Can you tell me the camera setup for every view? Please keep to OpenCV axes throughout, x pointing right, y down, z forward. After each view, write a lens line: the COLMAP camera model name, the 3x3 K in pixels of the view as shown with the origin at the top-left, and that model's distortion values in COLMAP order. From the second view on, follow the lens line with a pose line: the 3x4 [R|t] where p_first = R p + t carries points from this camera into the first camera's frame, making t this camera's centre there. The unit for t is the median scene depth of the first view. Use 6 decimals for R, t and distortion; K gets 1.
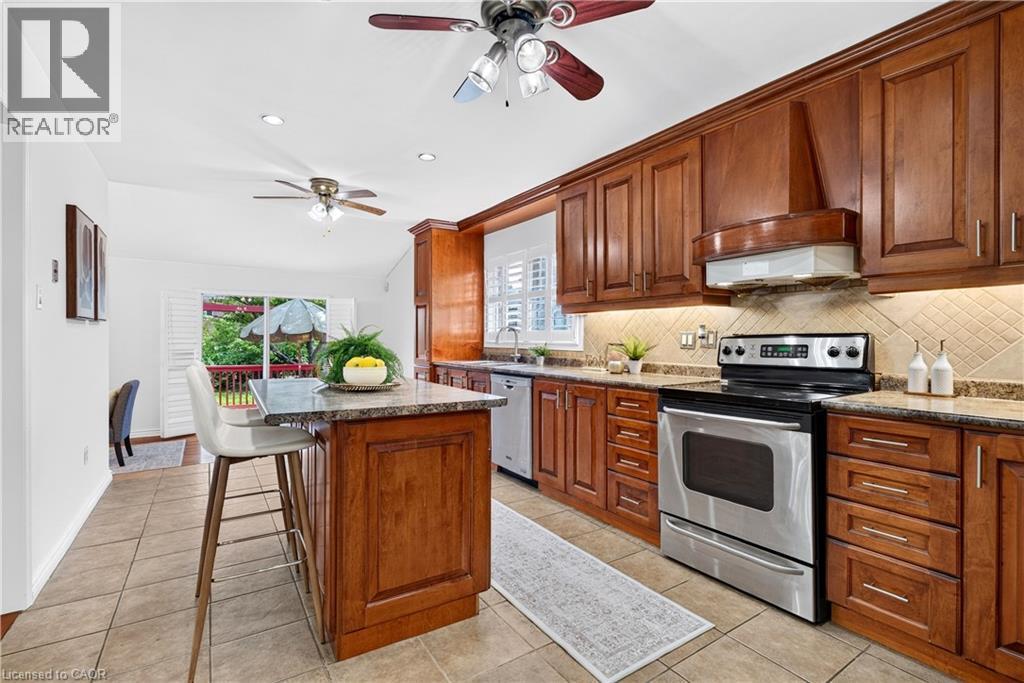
lens RADIAL K [[466.4, 0, 513.3], [0, 466.4, 340.1], [0, 0, 1]] dist [-0.002843, -0.000304]
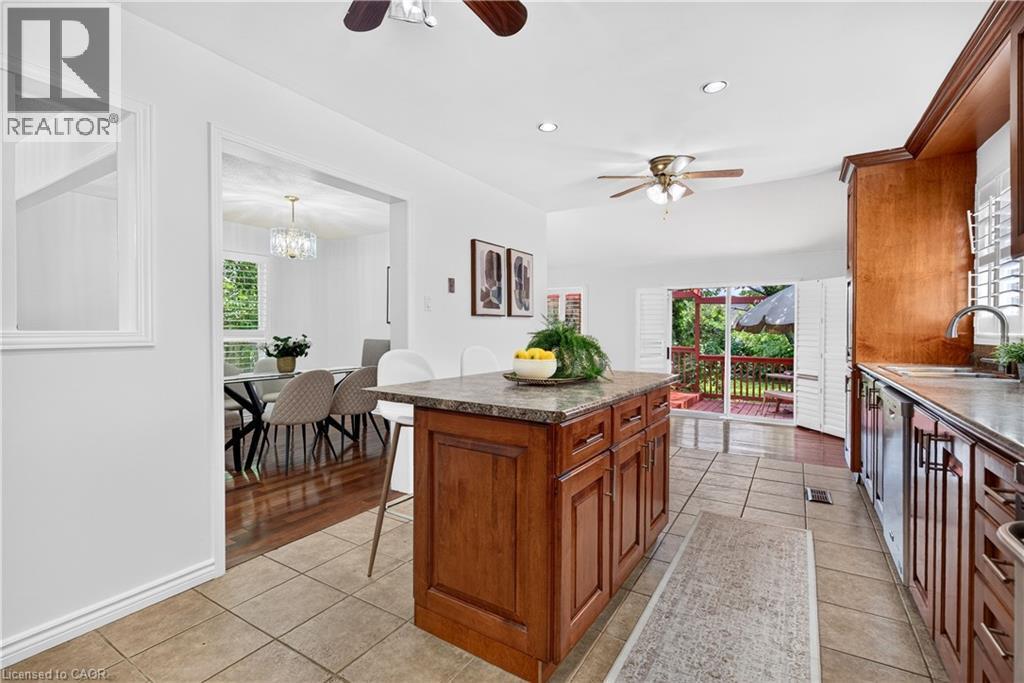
lens RADIAL K [[466.4, 0, 512.6], [0, 466.4, 335.4], [0, 0, 1]] dist [-0.002843, -0.000304]
pose [[0.422169, 0.010388, -0.906458, 0.618640], [-0.002687, 0.999944, 0.010208, 0.001425], [0.906513, -0.001874, 0.422173, 0.661024]]
